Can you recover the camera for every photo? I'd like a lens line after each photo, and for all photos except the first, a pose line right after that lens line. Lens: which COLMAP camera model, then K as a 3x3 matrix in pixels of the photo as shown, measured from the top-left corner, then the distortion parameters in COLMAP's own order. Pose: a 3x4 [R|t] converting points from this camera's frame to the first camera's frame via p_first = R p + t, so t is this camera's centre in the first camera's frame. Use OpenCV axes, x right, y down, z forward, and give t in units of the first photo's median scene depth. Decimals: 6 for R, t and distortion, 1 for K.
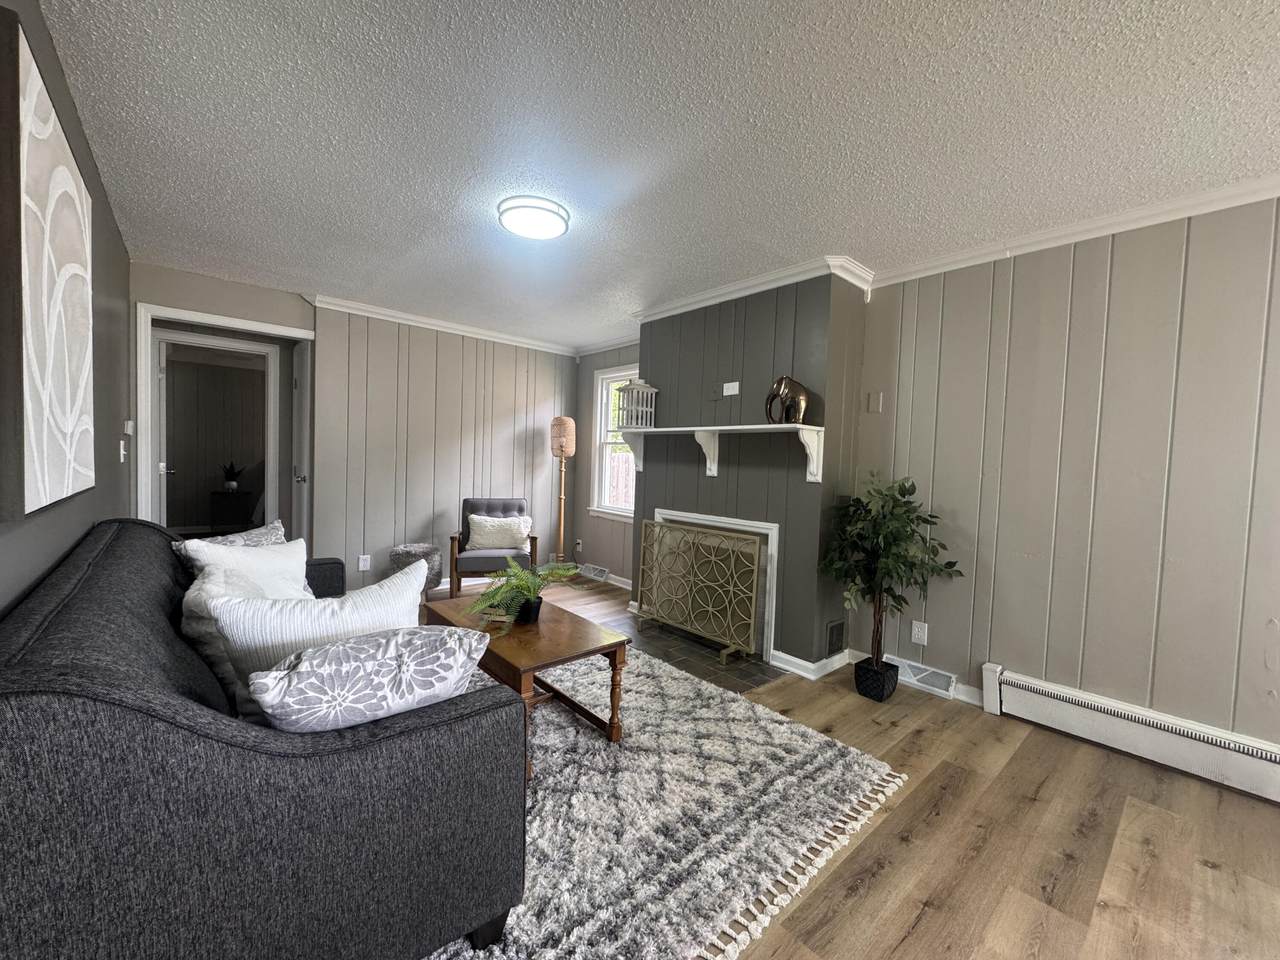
lens RADIAL K [[511.0, 0, 637.5], [0, 511.0, 481.0], [0, 0, 1]] dist [-0.008391, 0.000357]
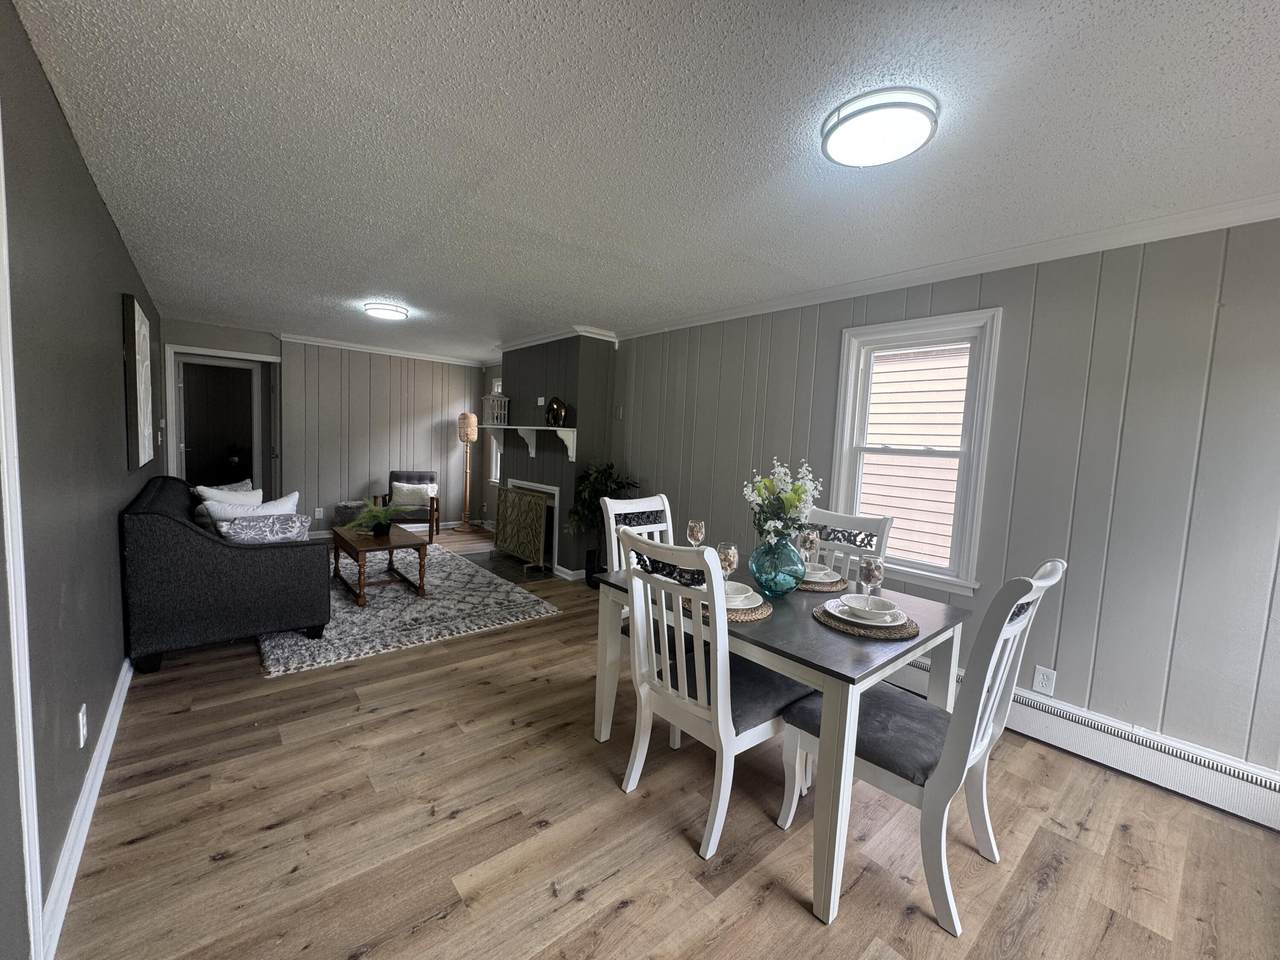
lens RADIAL K [[511.0, 0, 642.7], [0, 511.0, 483.1], [0, 0, 1]] dist [-0.008391, 0.000357]
pose [[0.999828, 0.013908, -0.012239, 0.601329], [-0.013377, 0.999007, 0.042491, -0.002336], [0.012818, -0.042320, 0.999022, -0.658863]]
